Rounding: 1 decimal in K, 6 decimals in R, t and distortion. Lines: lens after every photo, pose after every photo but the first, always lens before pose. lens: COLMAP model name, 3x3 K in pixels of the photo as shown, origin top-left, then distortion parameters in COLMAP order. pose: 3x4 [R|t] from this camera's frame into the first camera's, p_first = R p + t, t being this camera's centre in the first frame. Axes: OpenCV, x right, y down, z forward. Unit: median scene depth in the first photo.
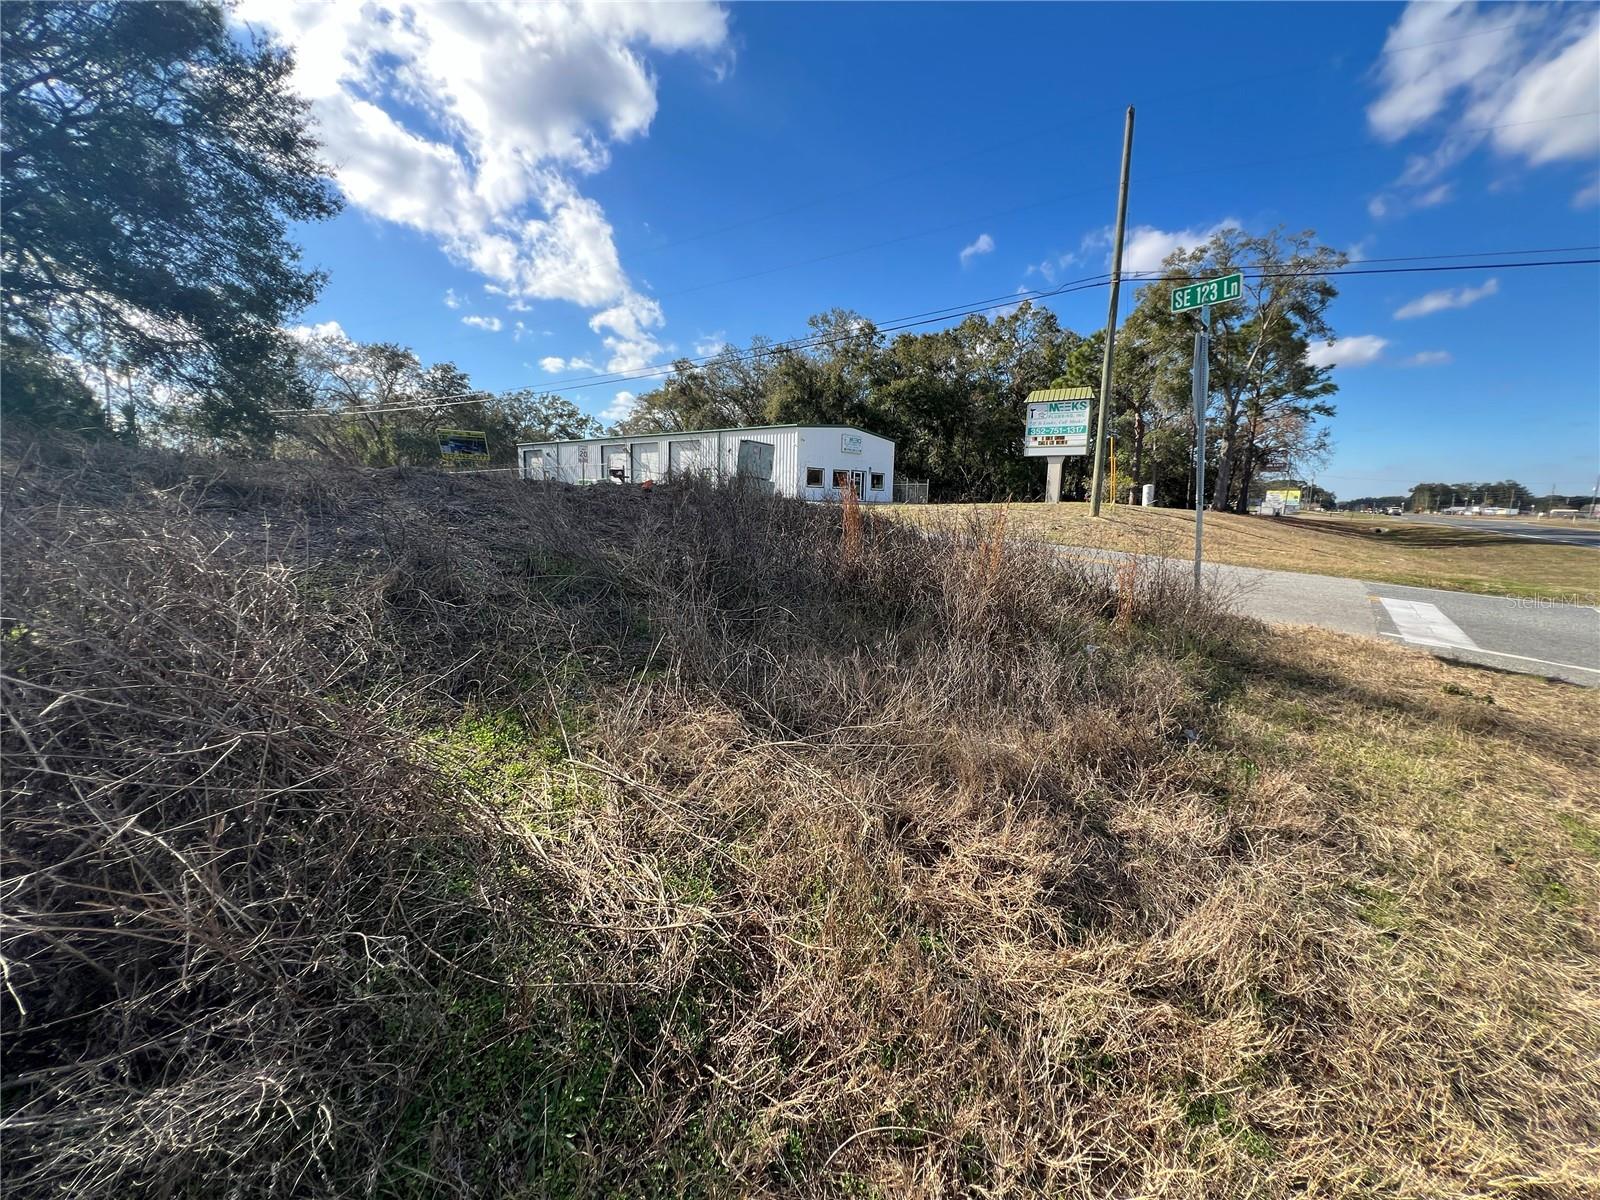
lens RADIAL K [[648.5, 0, 796.2], [0, 648.5, 593.5], [0, 0, 1]] dist [-0.001403, 0.000039]
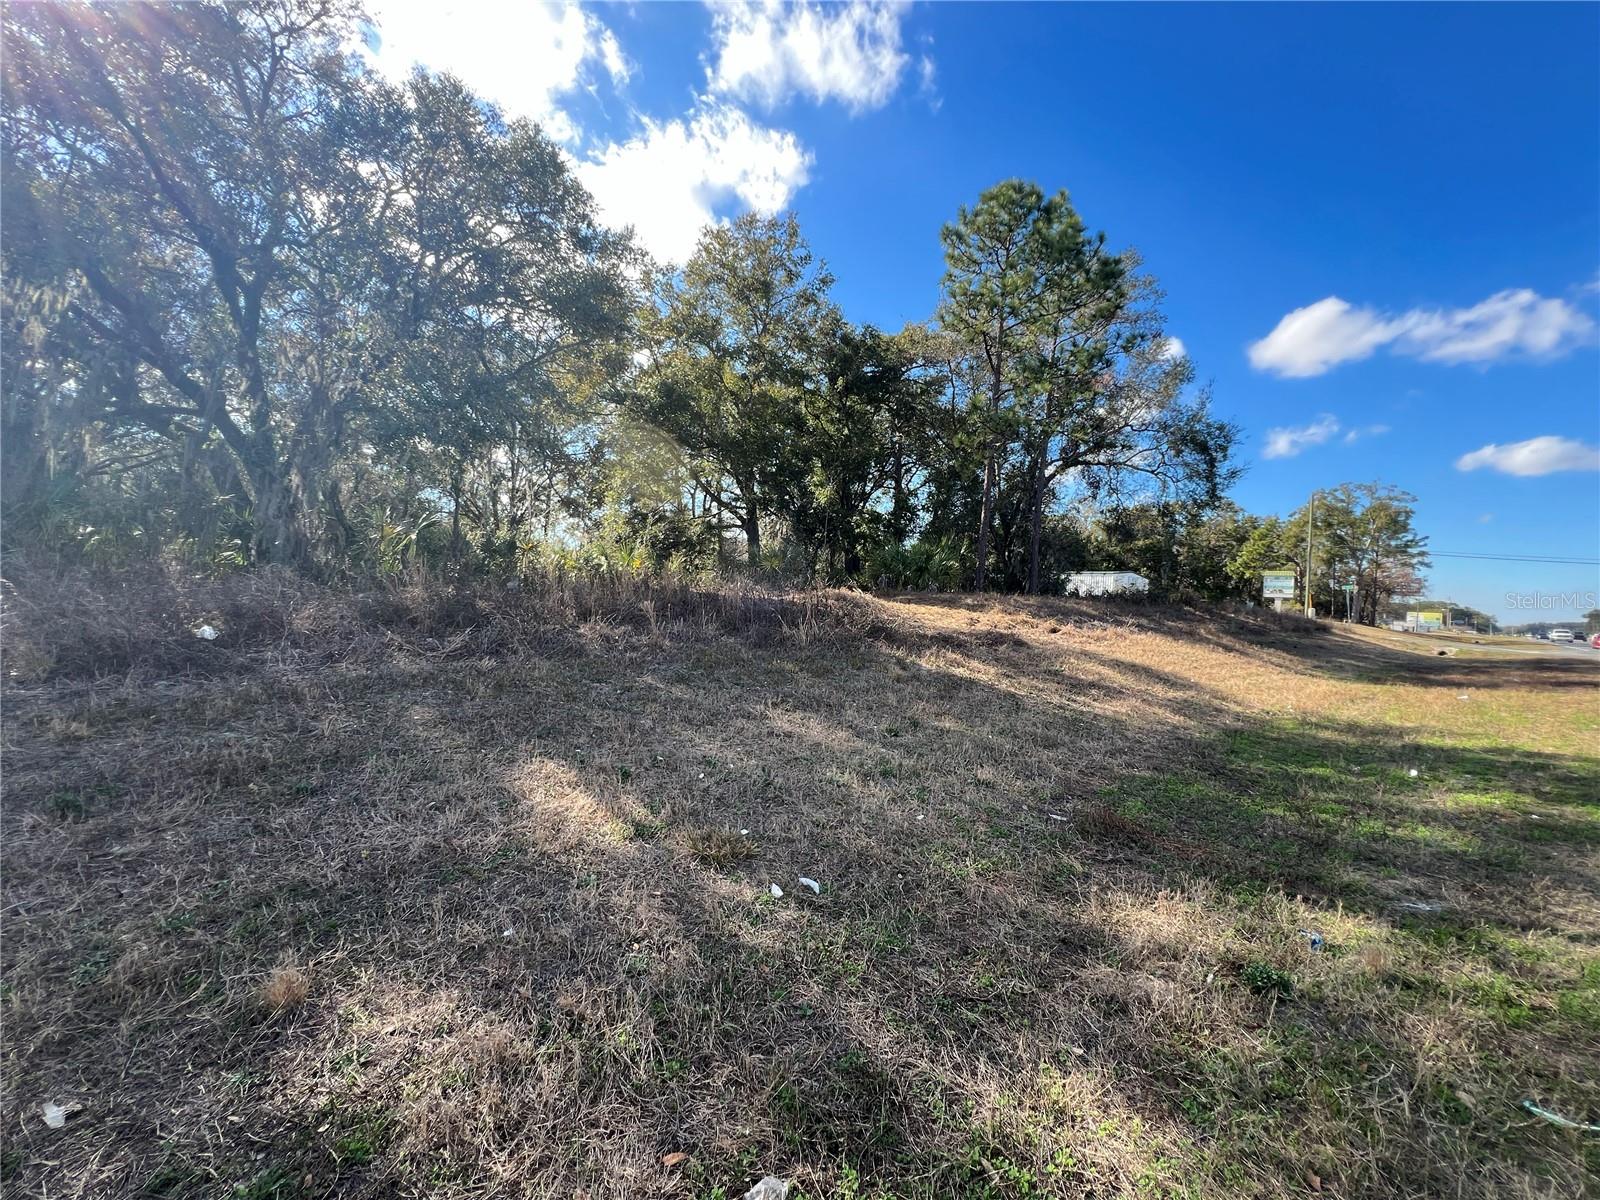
lens RADIAL K [[644.1, 0, 801.0], [0, 644.1, 596.3], [0, 0, 1]] dist [-0.000754, 0.000116]
pose [[0.989576, 0.026572, -0.141539, -0.512576], [-0.048461, 0.986955, -0.153528, 0.120471], [0.135613, 0.158786, 0.977955, -0.799419]]
